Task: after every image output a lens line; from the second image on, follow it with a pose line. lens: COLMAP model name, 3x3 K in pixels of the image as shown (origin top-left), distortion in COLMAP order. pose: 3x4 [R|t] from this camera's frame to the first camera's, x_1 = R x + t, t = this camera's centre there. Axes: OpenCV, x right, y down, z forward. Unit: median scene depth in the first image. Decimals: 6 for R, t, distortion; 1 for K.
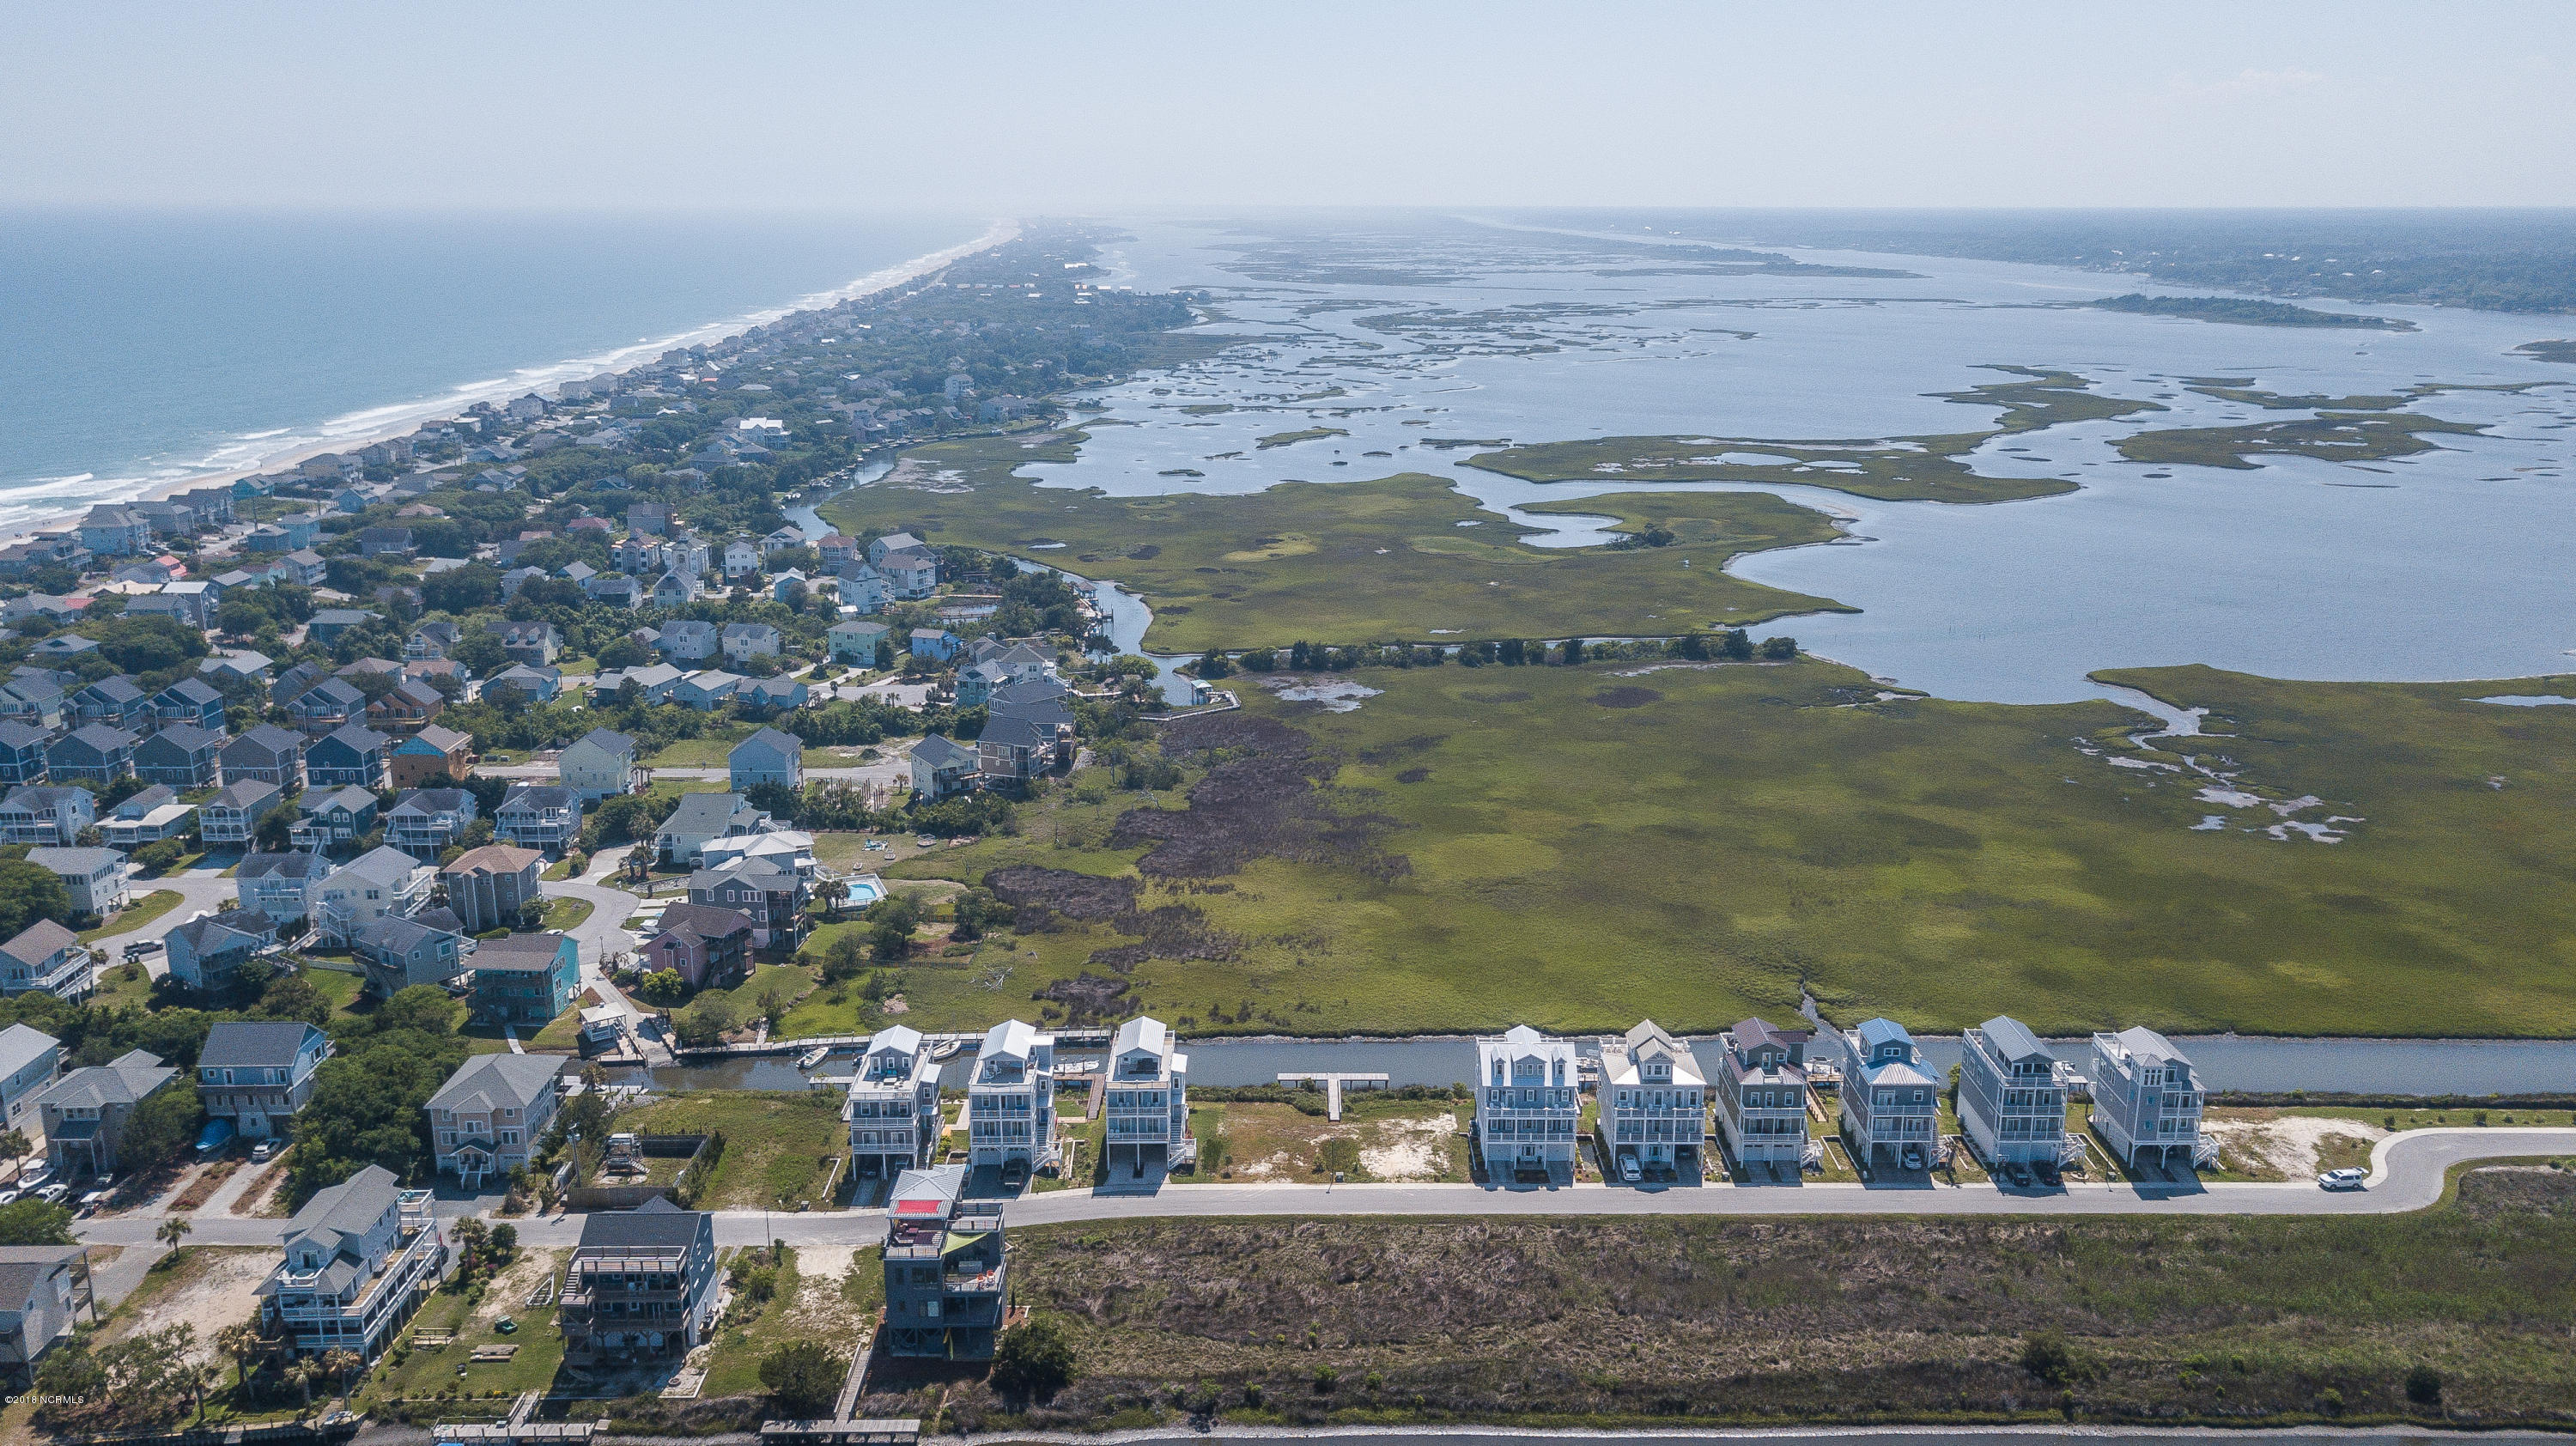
lens RADIAL K [[2068.1, 0, 1302.0], [0, 2068.1, 782.4], [0, 0, 1]] dist [0.021048, 0.007740]
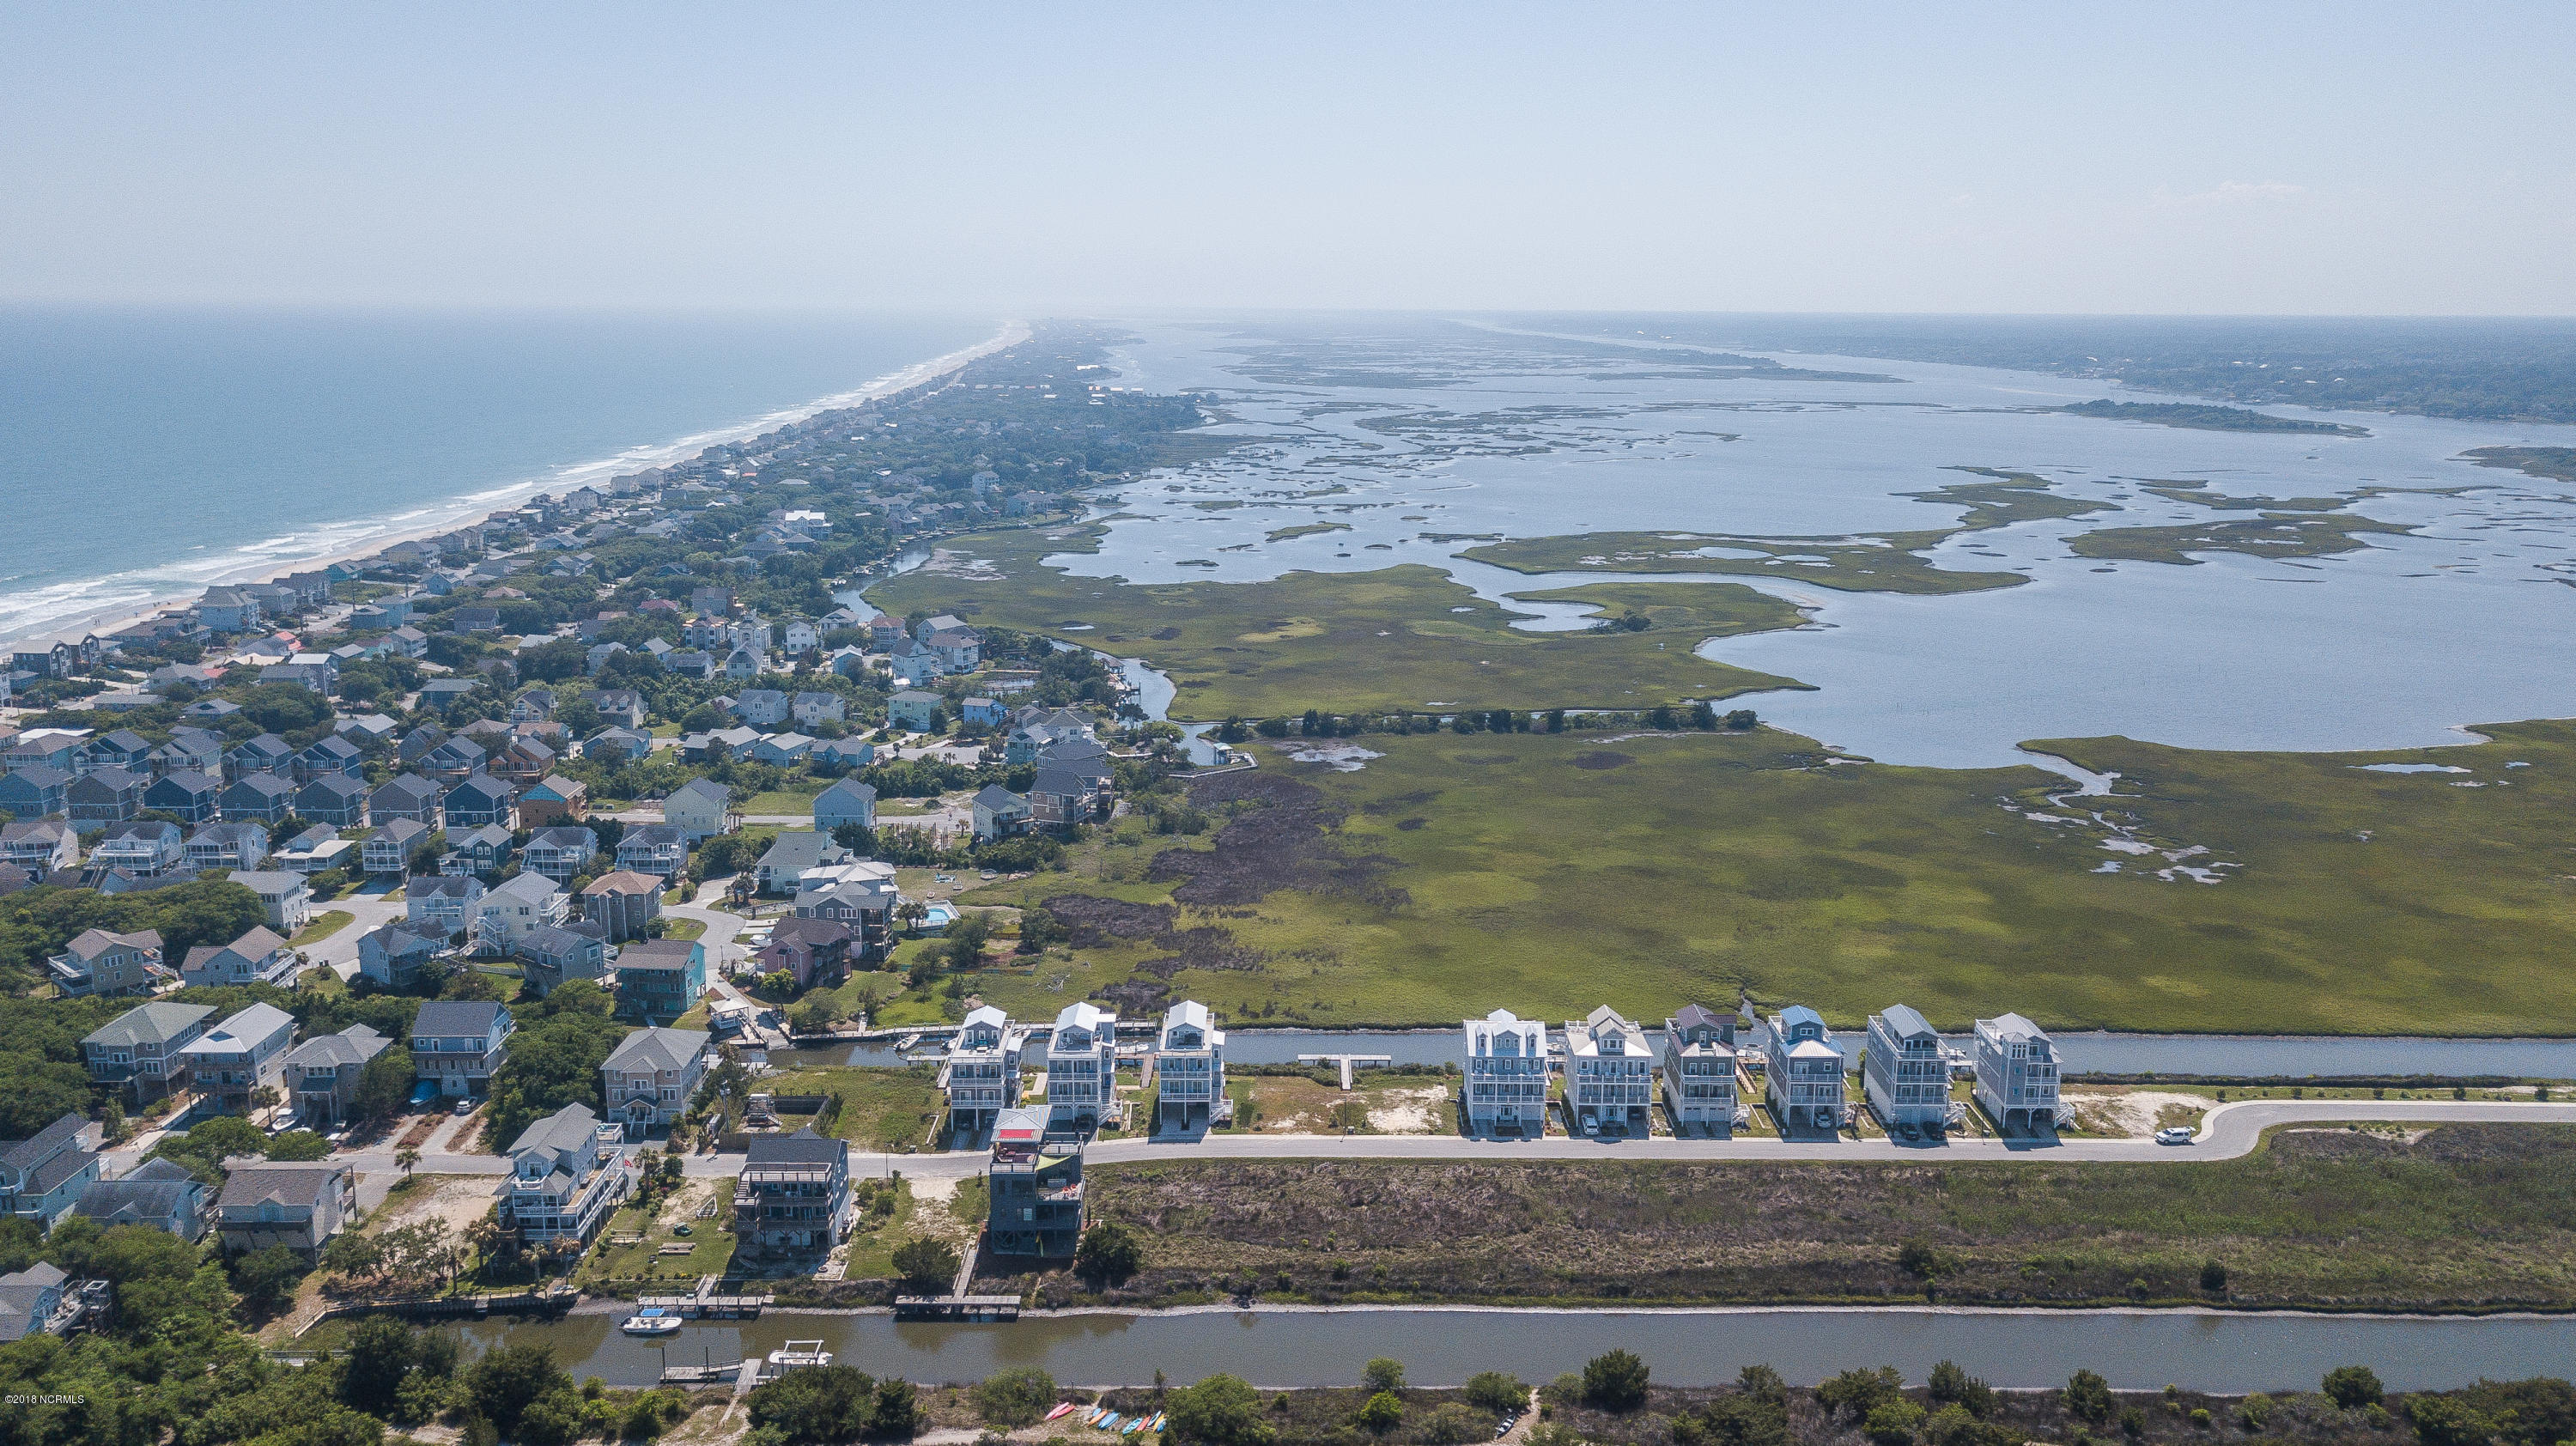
lens RADIAL K [[2068.1, 0, 1302.1], [0, 2068.1, 741.3], [0, 0, 1]] dist [0.021048, 0.007740]
pose [[0.999988, 0.004846, 0.000568, -0.010316], [-0.004799, 0.997898, -0.064630, 0.034740], [-0.000880, 0.064626, 0.997909, -0.190097]]
